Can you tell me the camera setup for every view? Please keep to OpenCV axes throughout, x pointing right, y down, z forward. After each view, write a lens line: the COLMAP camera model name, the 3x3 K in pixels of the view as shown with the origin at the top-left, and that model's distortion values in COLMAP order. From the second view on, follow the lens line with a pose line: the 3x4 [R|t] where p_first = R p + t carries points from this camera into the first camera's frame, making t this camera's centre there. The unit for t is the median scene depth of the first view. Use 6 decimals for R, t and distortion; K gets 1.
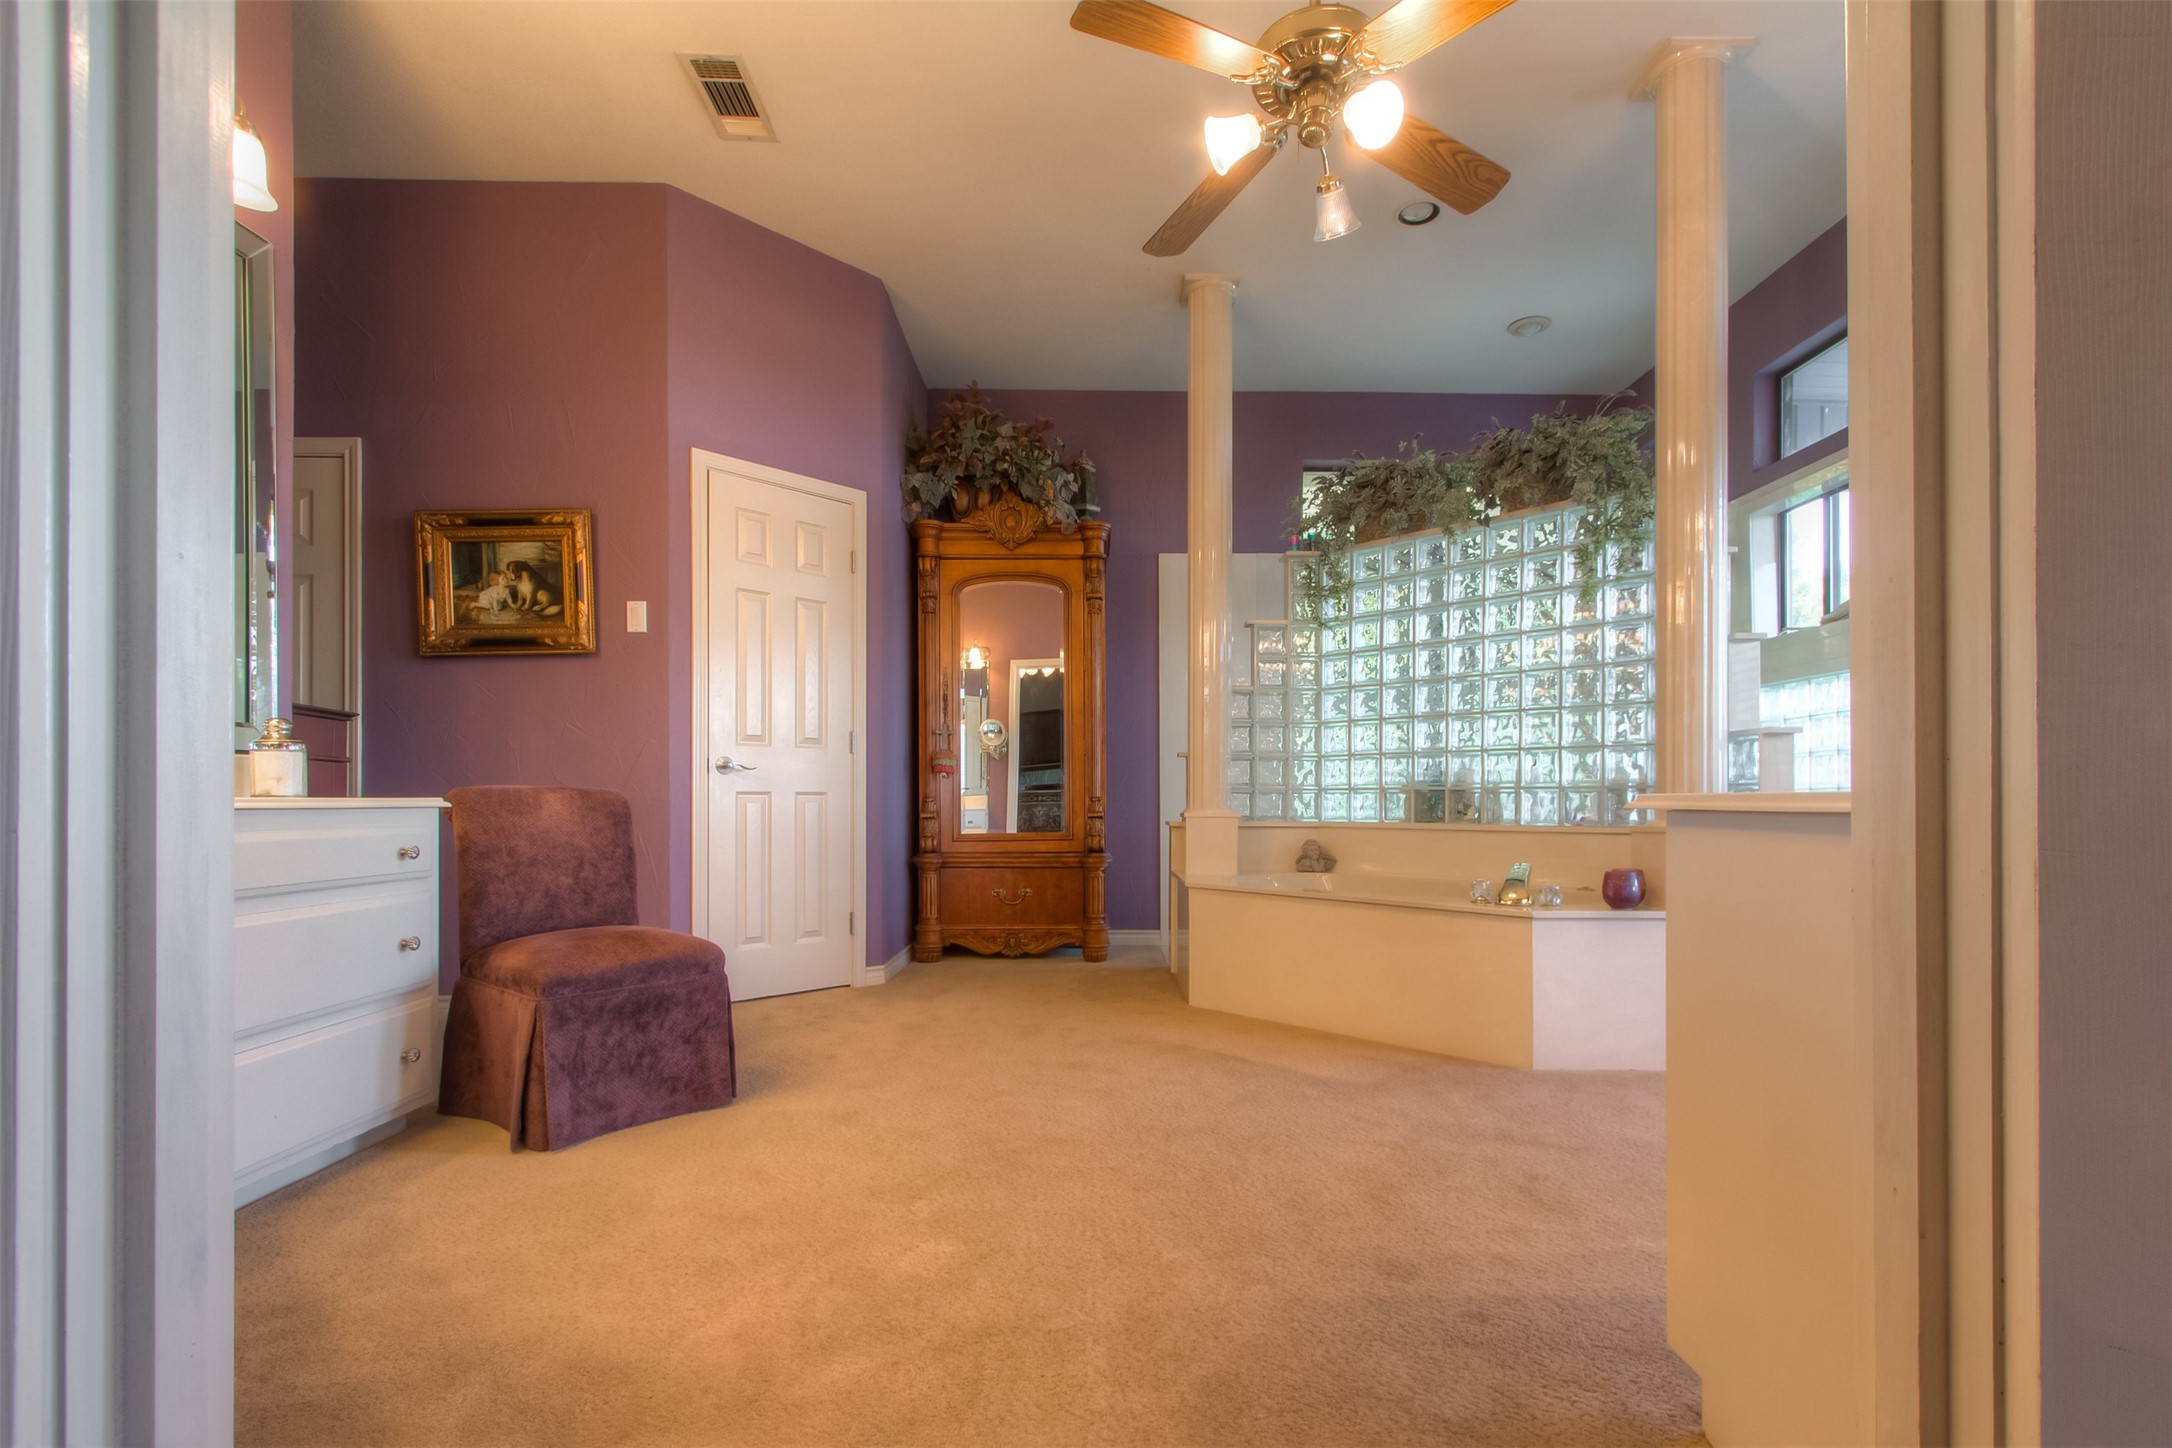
lens RADIAL K [[995.9, 0, 1114.1], [0, 995.9, 801.0], [0, 0, 1]] dist [0.008236, -0.001515]
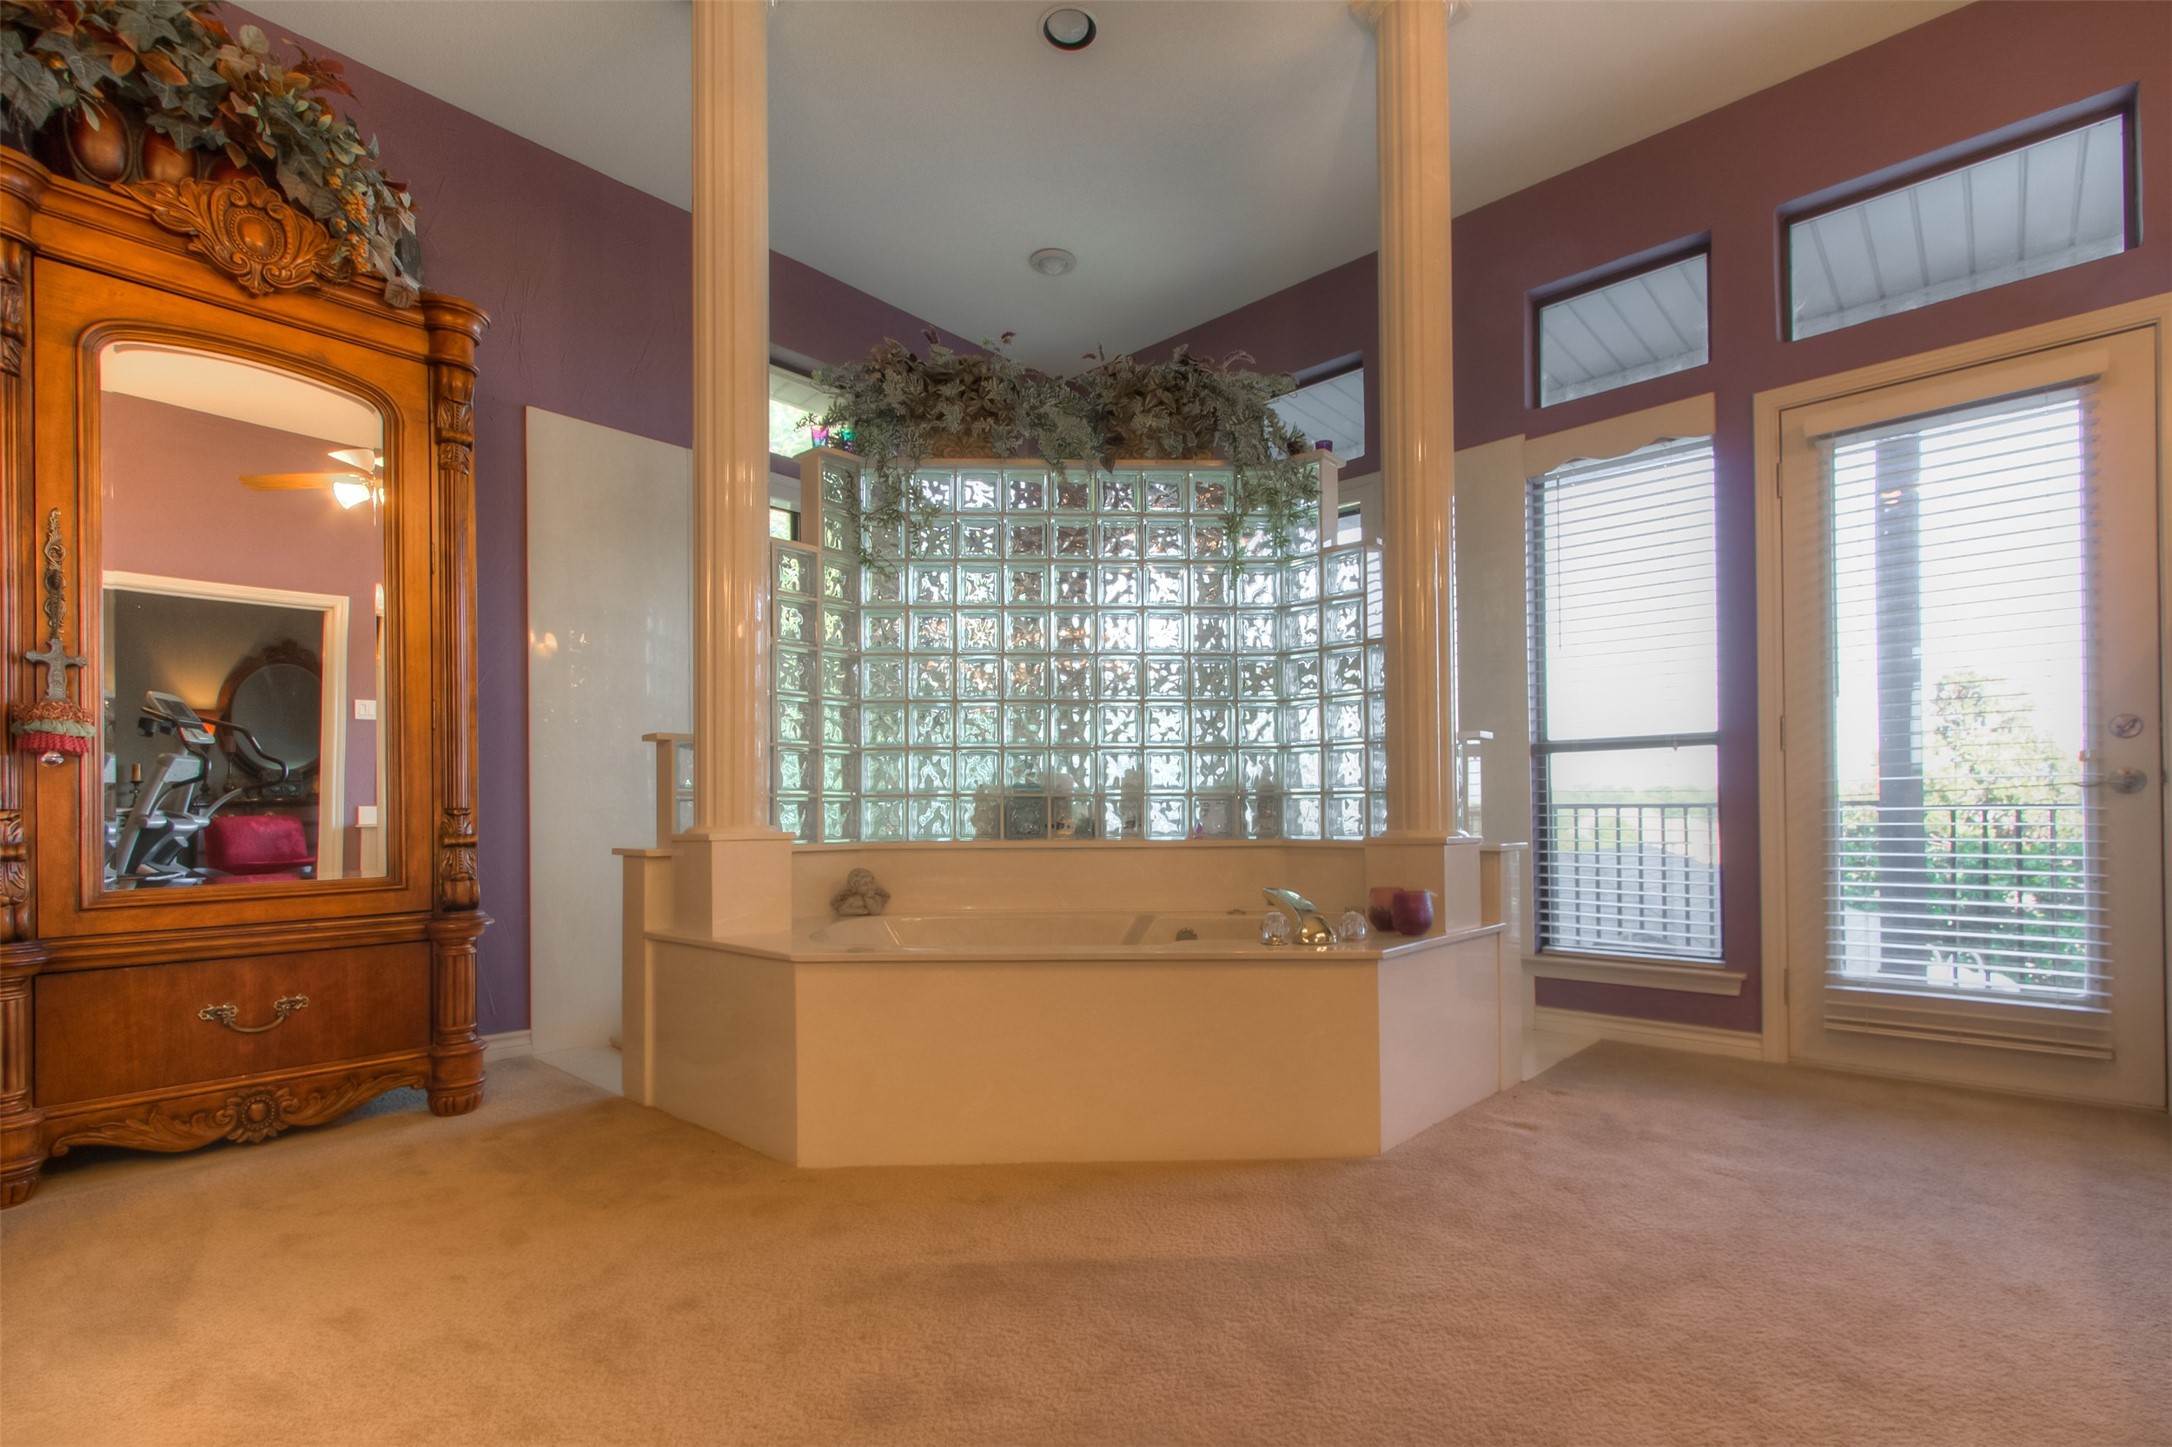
lens RADIAL K [[995.9, 0, 1114.1], [0, 995.9, 800.5], [0, 0, 1]] dist [0.008236, -0.001515]
pose [[0.681560, 0.003764, 0.731752, -0.174851], [0.005926, 0.999926, -0.010663, 0.000047], [-0.731738, 0.011604, 0.681487, 0.370620]]
